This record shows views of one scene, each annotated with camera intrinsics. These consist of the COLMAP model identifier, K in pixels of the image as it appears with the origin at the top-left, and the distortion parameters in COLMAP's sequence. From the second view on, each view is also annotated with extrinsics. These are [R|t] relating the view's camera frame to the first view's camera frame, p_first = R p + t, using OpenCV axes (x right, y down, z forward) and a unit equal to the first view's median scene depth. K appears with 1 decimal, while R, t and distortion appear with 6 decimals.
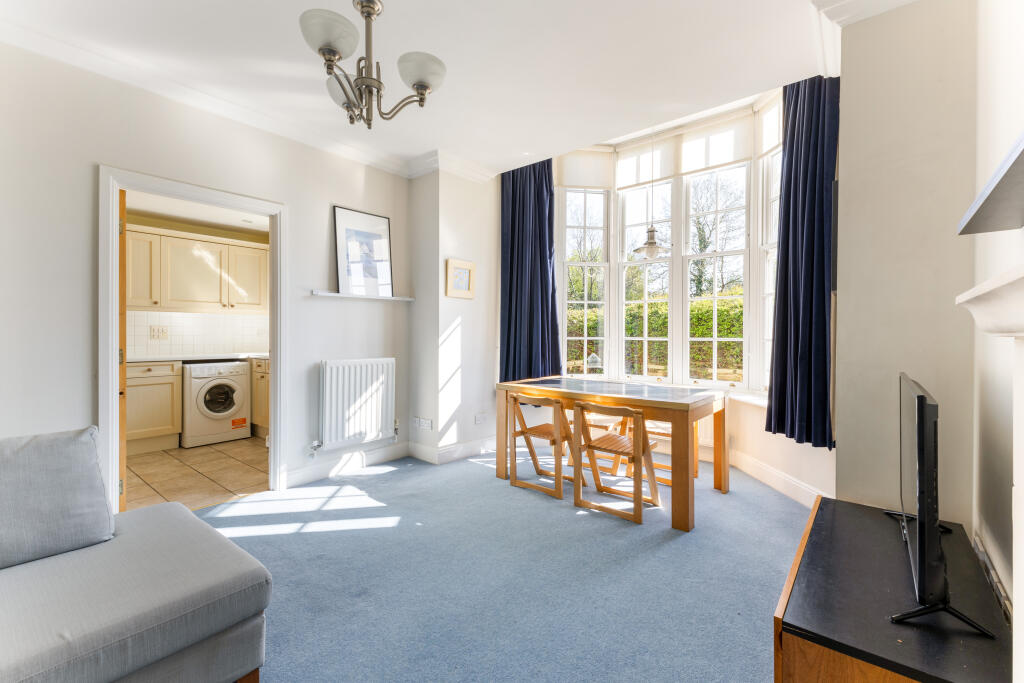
lens RADIAL K [[442.8, 0, 516.3], [0, 442.8, 336.1], [0, 0, 1]] dist [0.001021, 0.000077]
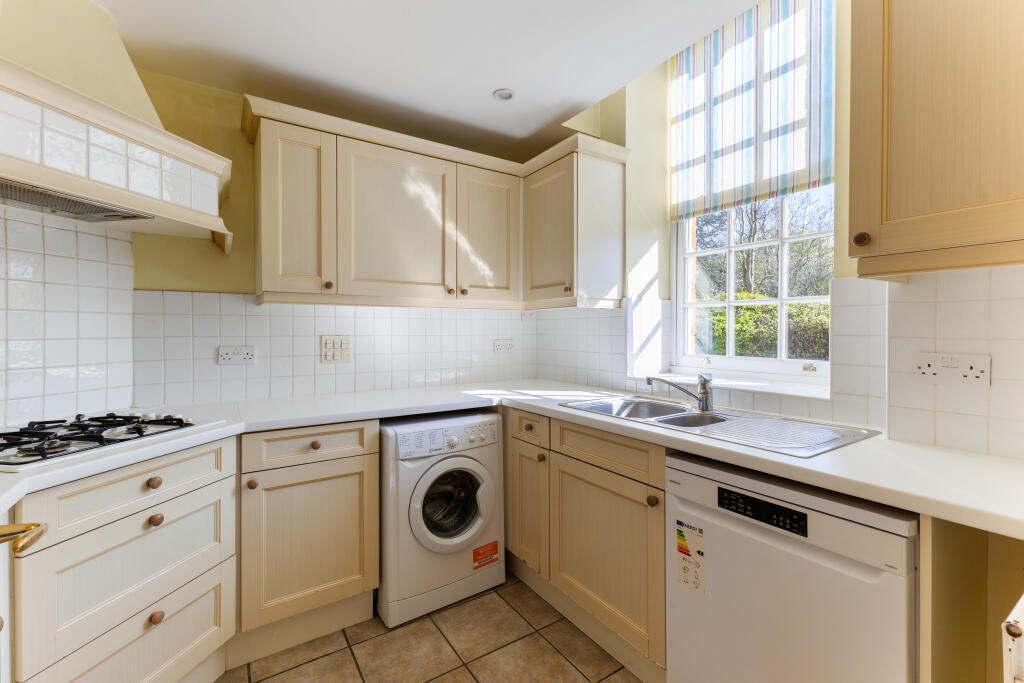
lens RADIAL K [[442.8, 0, 509.5], [0, 442.8, 334.3], [0, 0, 1]] dist [0.001021, 0.000077]
pose [[0.953153, -0.001549, -0.302485, -0.483545], [0.001236, 0.999998, -0.001228, -0.023690], [0.302487, 0.000797, 0.953153, 0.603464]]
